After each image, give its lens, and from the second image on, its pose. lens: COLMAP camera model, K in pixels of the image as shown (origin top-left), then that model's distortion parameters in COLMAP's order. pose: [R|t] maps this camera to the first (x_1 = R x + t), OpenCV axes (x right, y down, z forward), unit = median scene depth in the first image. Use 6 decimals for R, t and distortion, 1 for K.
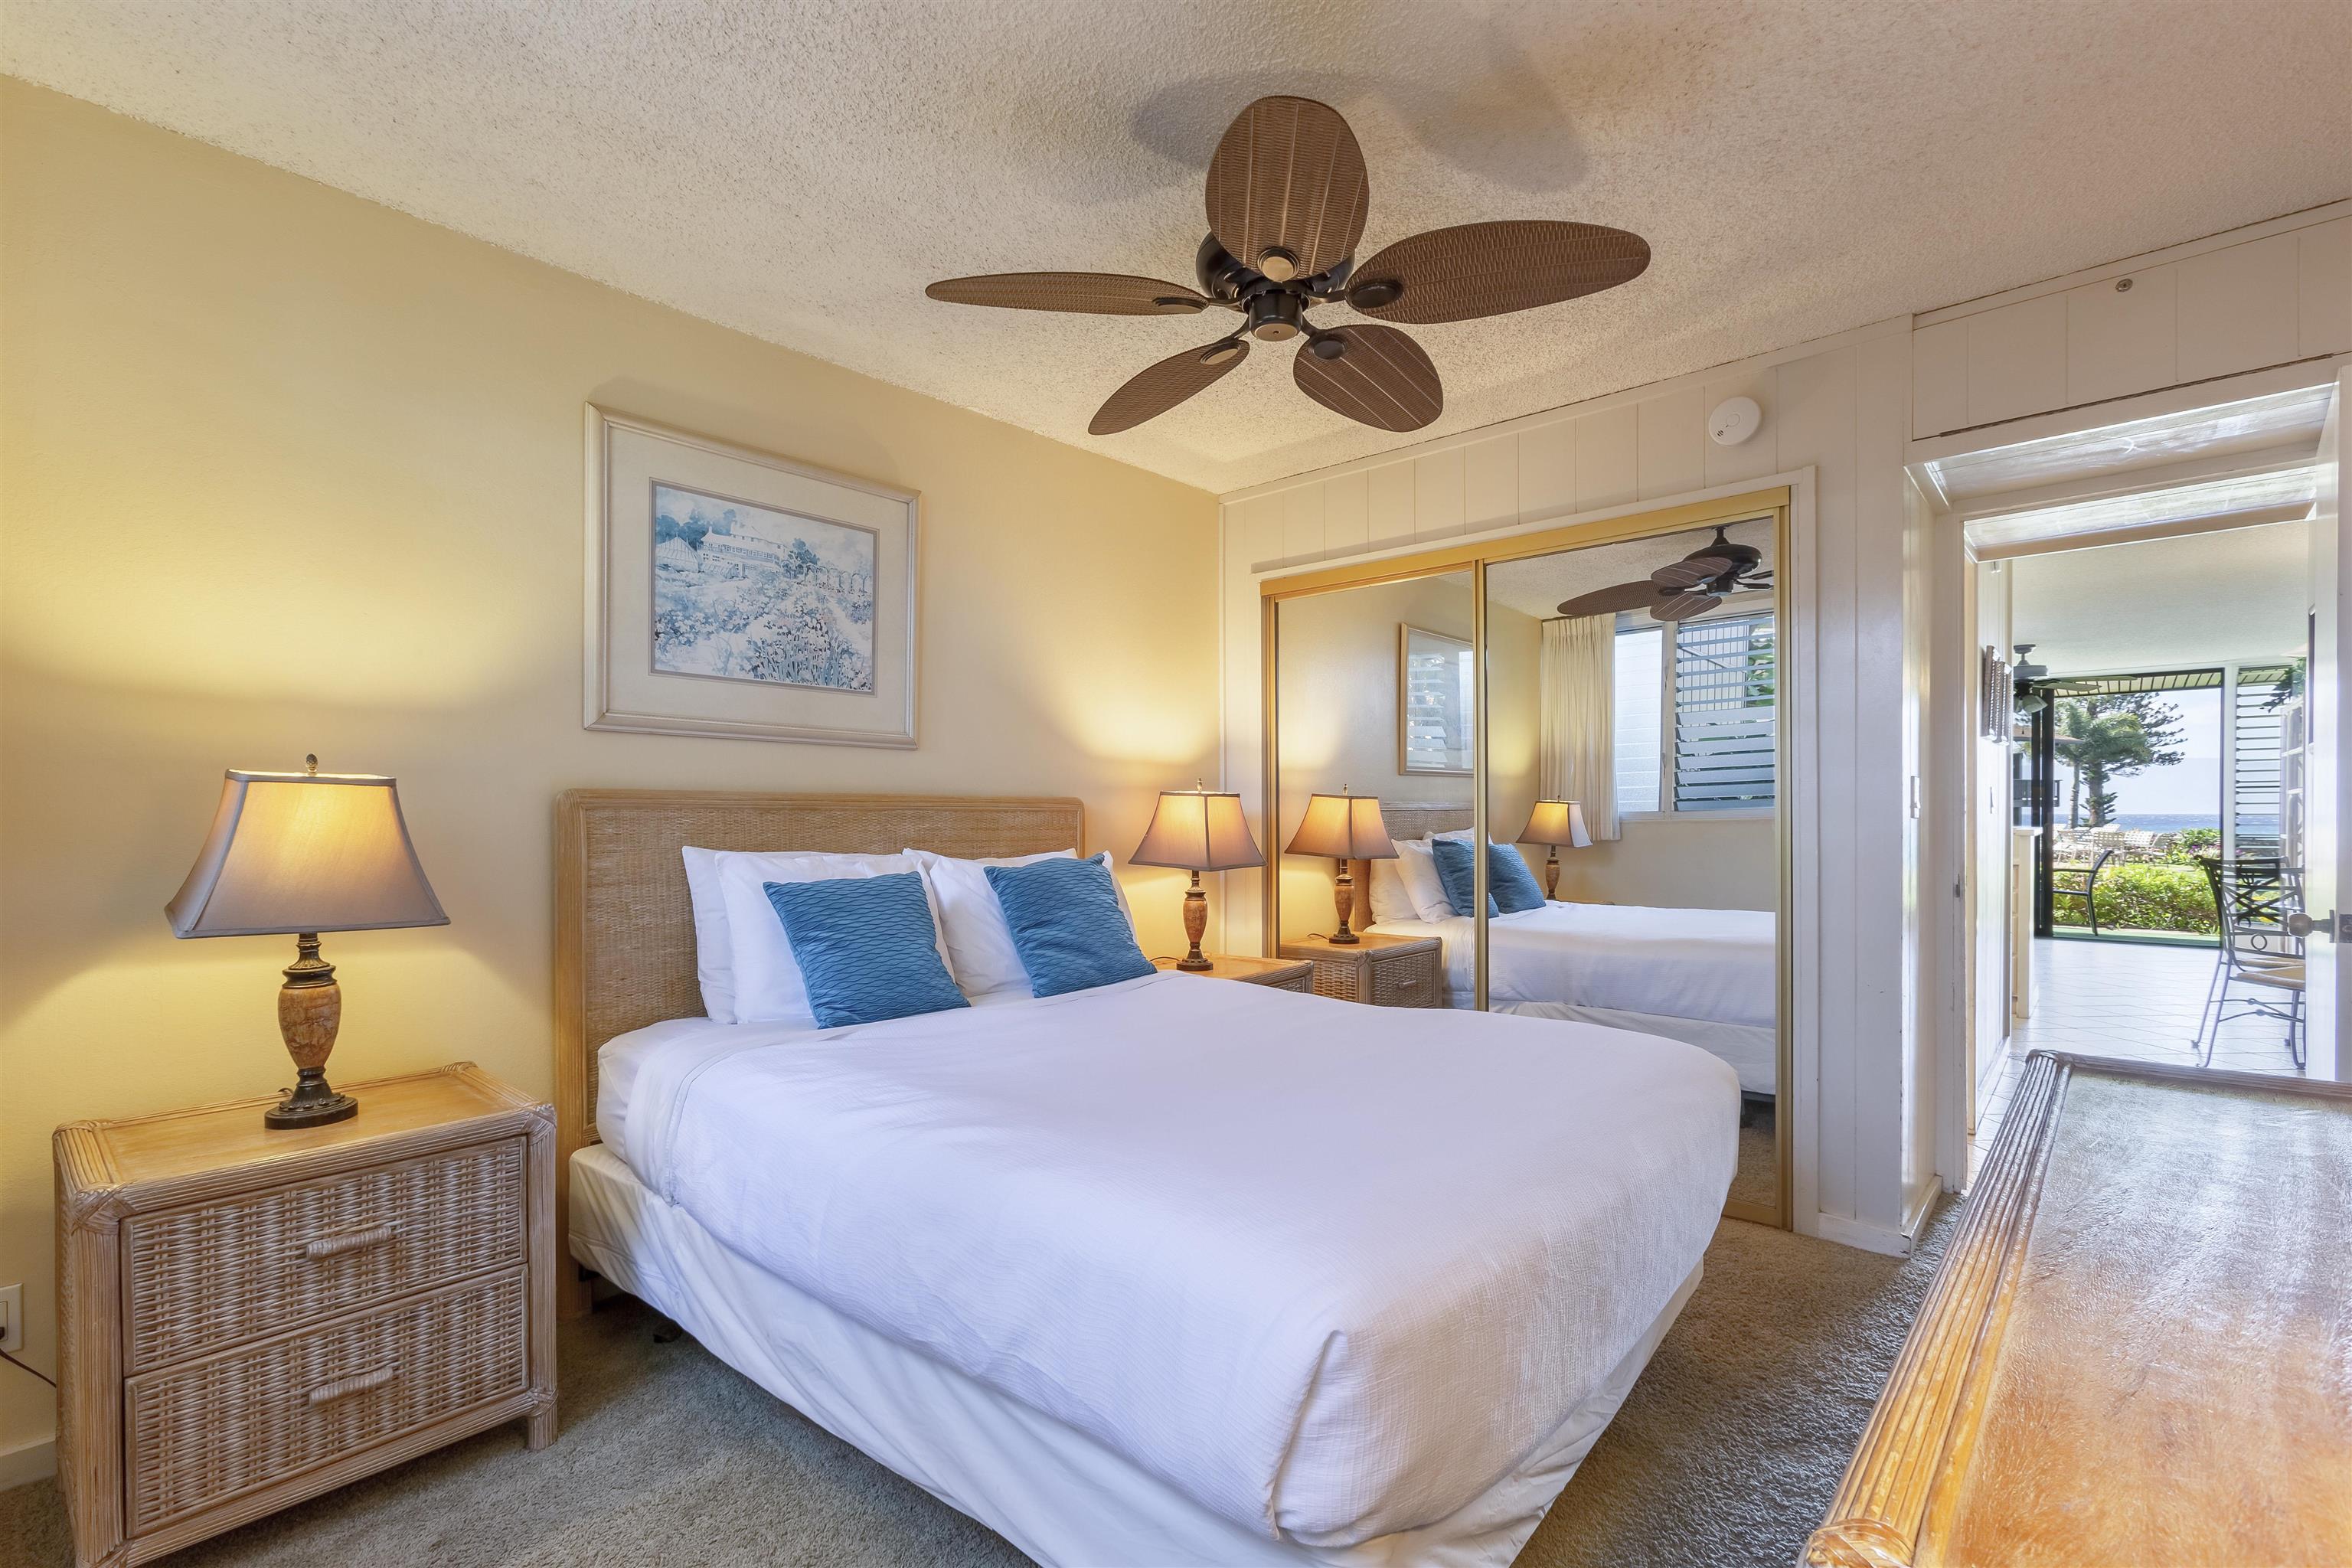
lens RADIAL K [[1067.9, 0, 1177.0], [0, 1067.9, 820.1], [0, 0, 1]] dist [0.001872, -0.000604]
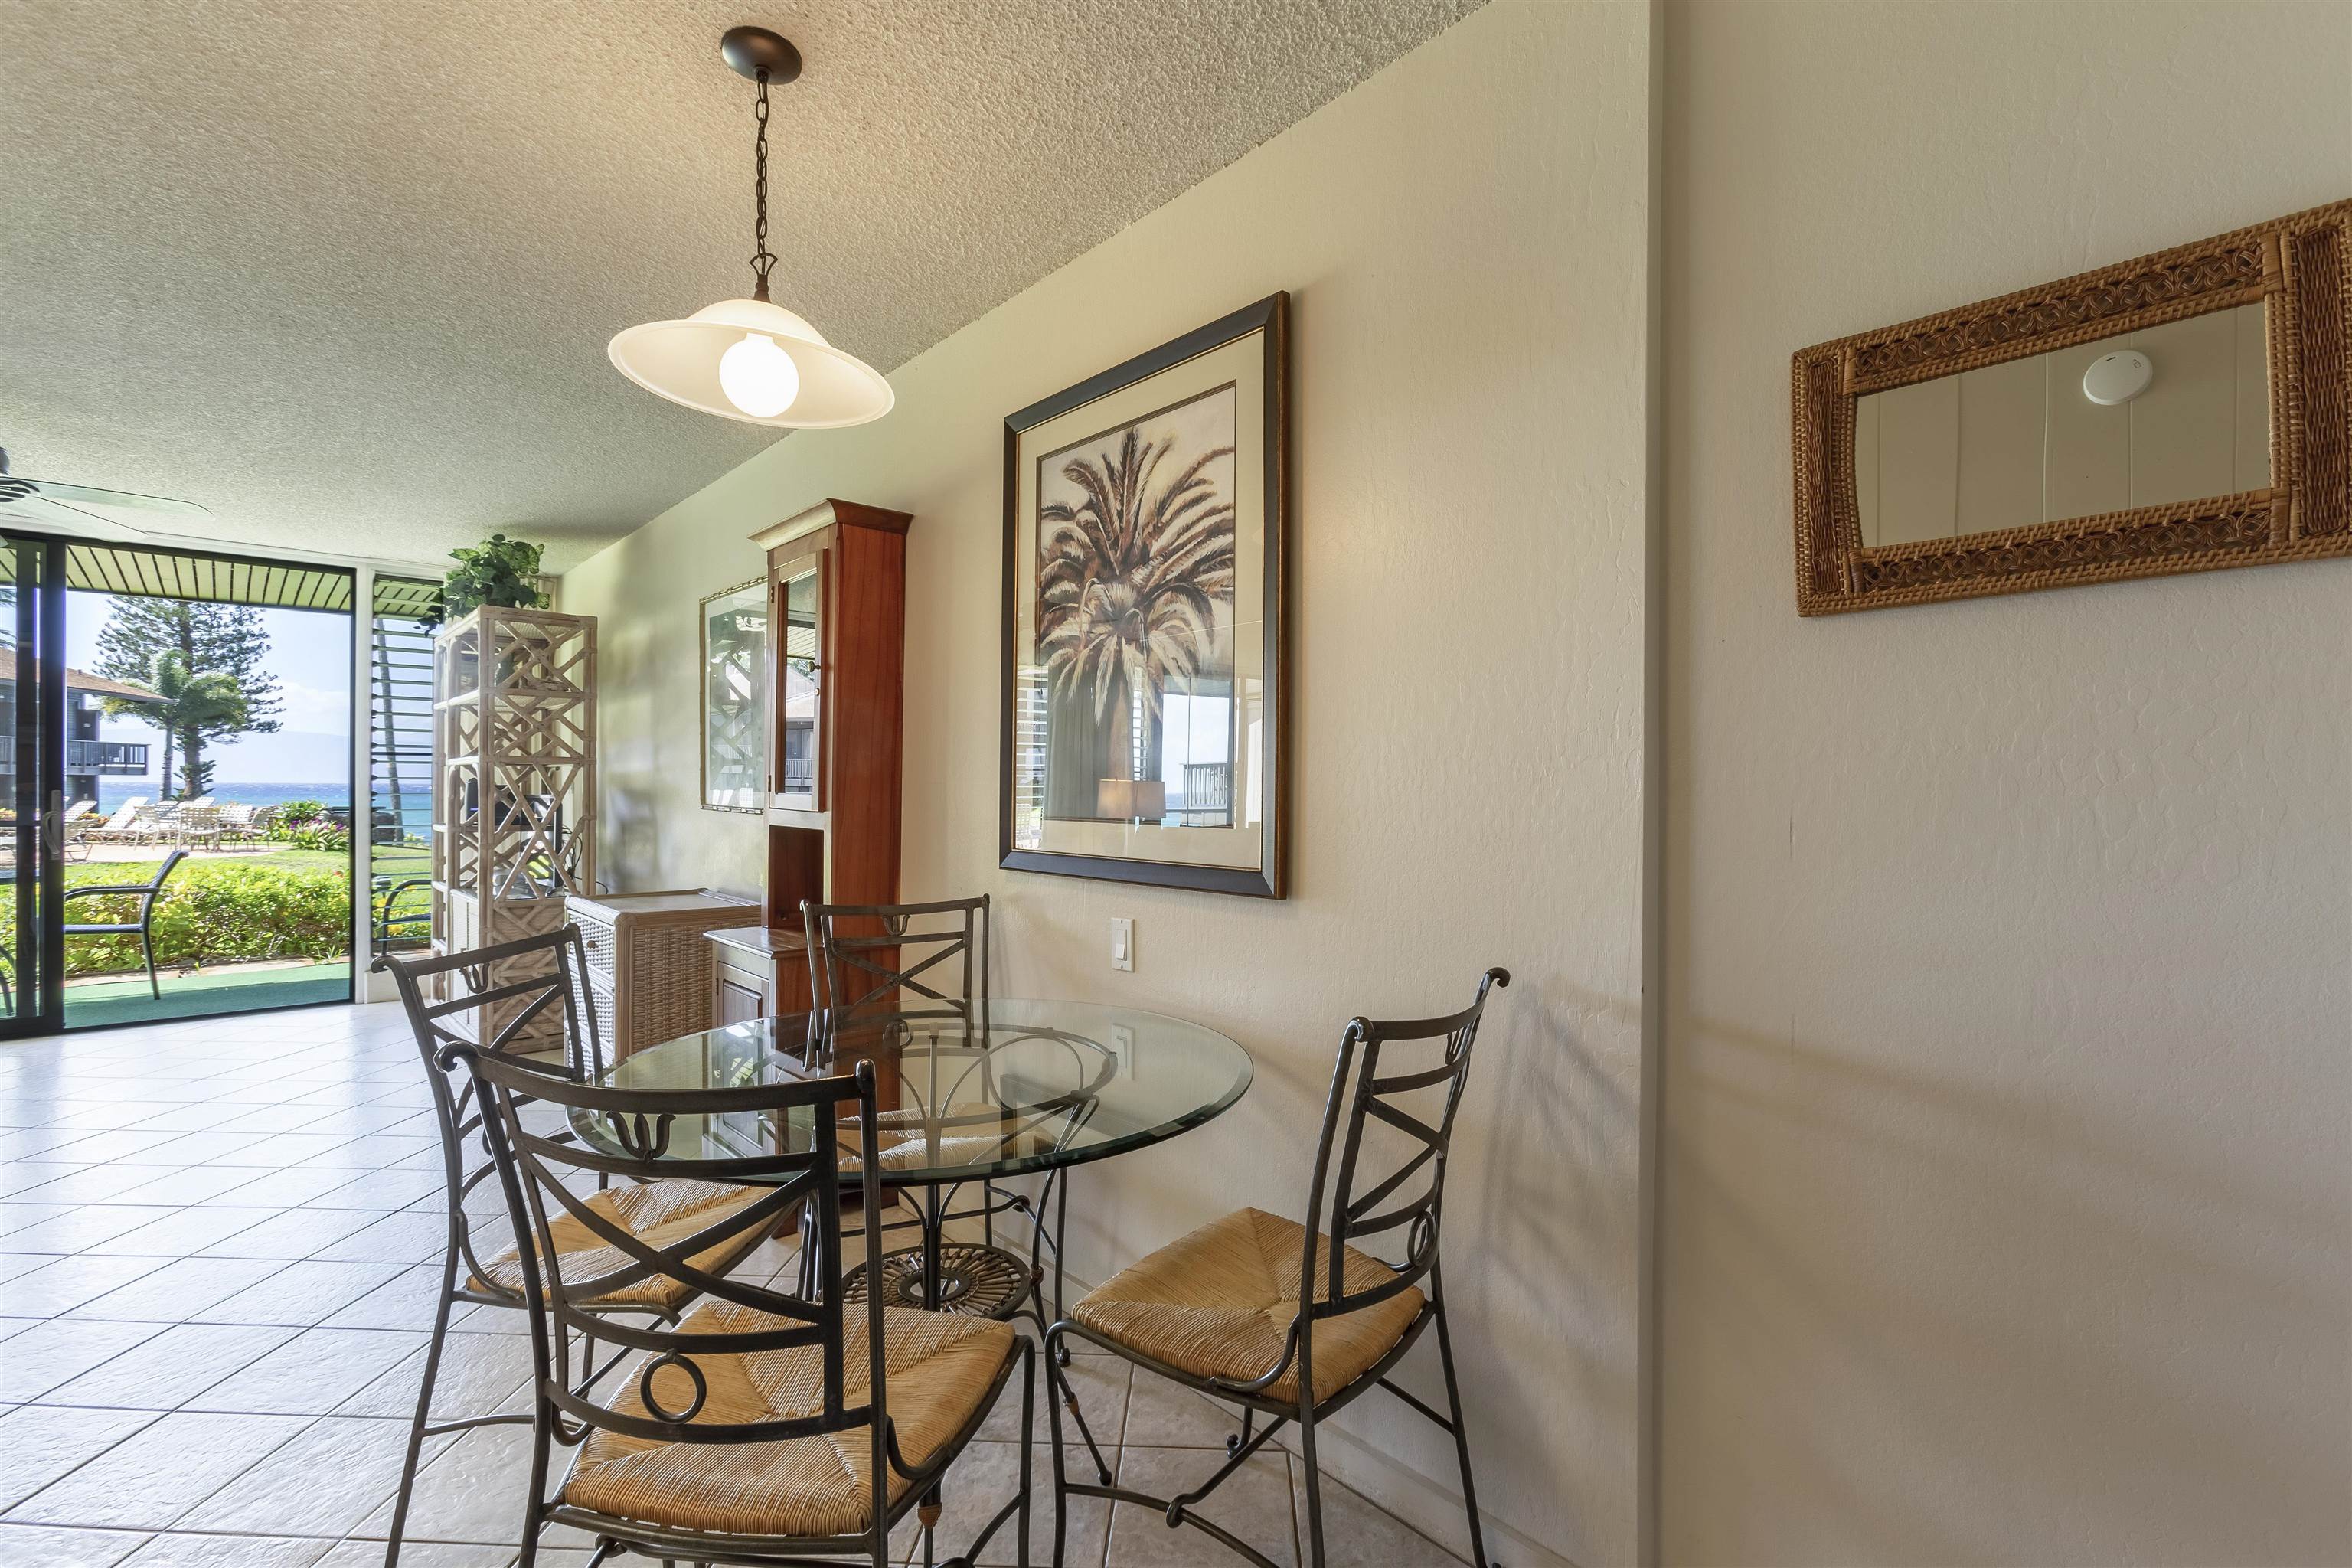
lens RADIAL K [[1067.9, 0, 1154.8], [0, 1067.9, 789.1], [0, 0, 1]] dist [0.001872, -0.000604]
pose [[0.129733, 0.000784, 0.991549, 0.082714], [-0.001131, 0.999999, -0.000643, -0.001797], [-0.991548, -0.001038, 0.129734, 0.090105]]
